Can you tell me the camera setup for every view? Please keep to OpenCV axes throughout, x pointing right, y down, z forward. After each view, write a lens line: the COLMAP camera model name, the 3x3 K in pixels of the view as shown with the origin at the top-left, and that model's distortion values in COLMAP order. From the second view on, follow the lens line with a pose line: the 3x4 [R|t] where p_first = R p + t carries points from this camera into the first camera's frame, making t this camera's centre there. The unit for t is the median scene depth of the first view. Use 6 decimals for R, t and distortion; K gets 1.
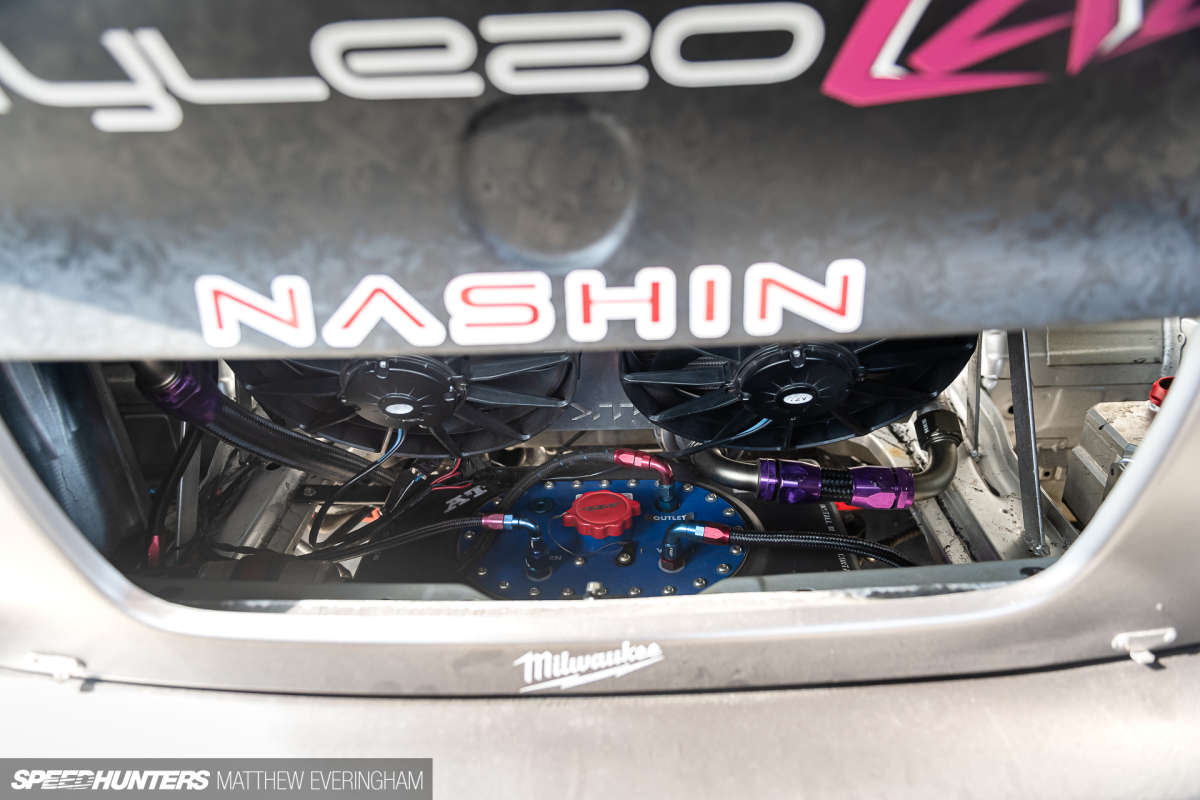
lens RADIAL K [[841.8, 0, 603.7], [0, 841.8, 402.5], [0, 0, 1]] dist [0.000025, 0.001181]
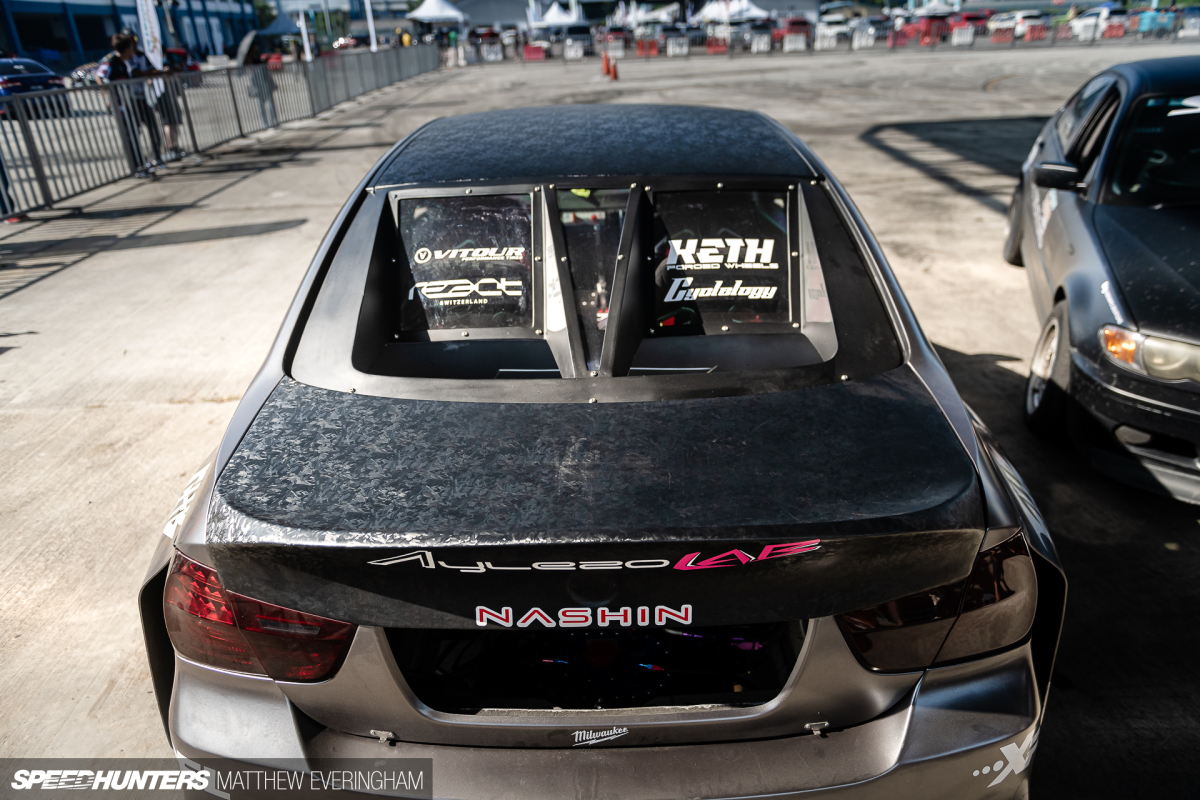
lens RADIAL K [[841.8, 0, 595.1], [0, 841.8, 397.5], [0, 0, 1]] dist [0.000025, 0.001181]
pose [[0.999873, 0.008400, 0.013509, -0.081158], [-0.007424, 0.997464, -0.070778, -0.572026], [-0.014069, 0.070669, 0.997401, -1.749772]]
